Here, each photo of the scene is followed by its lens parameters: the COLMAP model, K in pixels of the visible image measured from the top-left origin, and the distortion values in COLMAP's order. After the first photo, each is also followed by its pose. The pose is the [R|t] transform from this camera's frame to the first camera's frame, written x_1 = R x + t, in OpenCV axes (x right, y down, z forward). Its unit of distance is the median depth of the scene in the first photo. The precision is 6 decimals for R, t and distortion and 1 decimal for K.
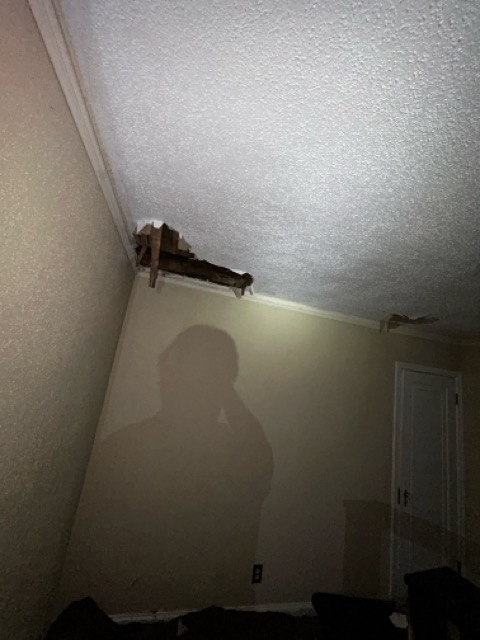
lens RADIAL K [[261.0, 0, 238.5], [0, 261.0, 319.3], [0, 0, 1]] dist [-0.000687, 0.000621]
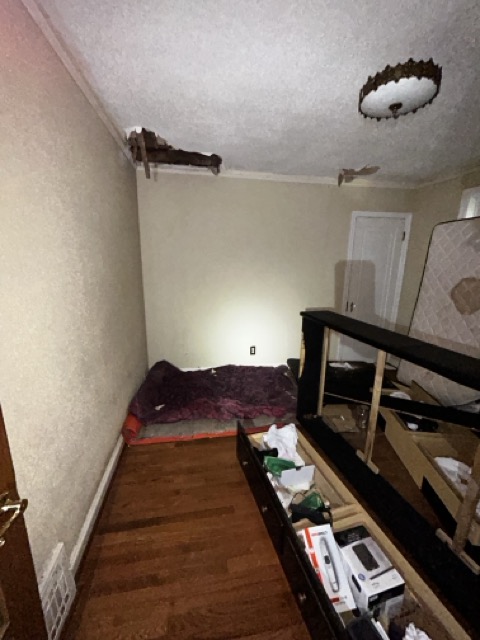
lens RADIAL K [[261.0, 0, 241.6], [0, 261.0, 318.7], [0, 0, 1]] dist [-0.000687, 0.000621]
pose [[0.987778, -0.109411, -0.111009, 0.234341], [0.145089, 0.905660, 0.398408, 0.076222], [0.056946, -0.409645, 0.910466, -0.563368]]
